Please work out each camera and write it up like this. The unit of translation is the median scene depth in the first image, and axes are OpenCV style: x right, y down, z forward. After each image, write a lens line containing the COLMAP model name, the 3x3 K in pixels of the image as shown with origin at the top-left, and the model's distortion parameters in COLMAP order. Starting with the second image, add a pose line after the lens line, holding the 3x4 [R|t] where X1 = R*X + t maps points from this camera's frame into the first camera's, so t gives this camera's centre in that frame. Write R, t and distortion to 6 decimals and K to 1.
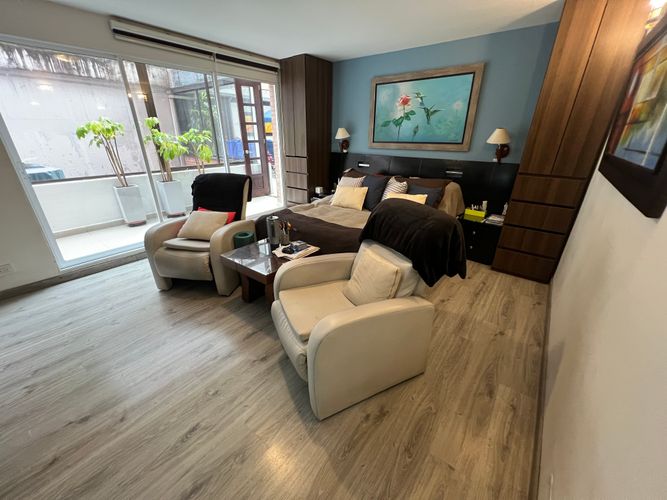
lens RADIAL K [[267.7, 0, 332.5], [0, 267.7, 248.8], [0, 0, 1]] dist [-0.003263, 0.000596]
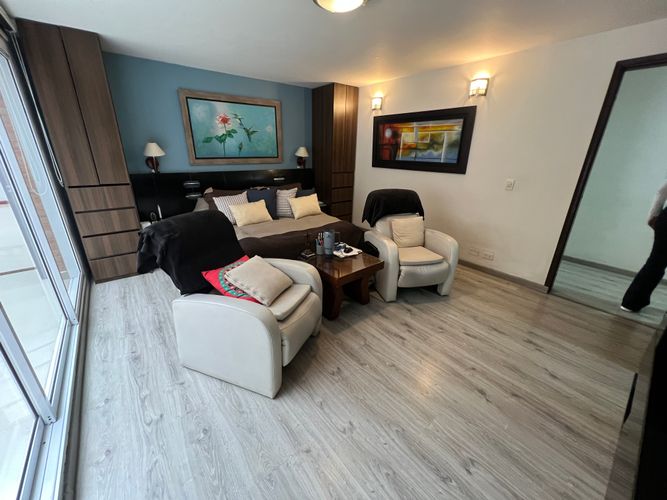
lens RADIAL K [[267.7, 0, 332.5], [0, 267.7, 248.8], [0, 0, 1]] dist [-0.003263, 0.000596]
pose [[0.225872, -0.346120, 0.910595, -0.809757], [0.373304, 0.894148, 0.247271, -0.203814], [-0.899792, 0.284078, 0.331171, 0.422553]]
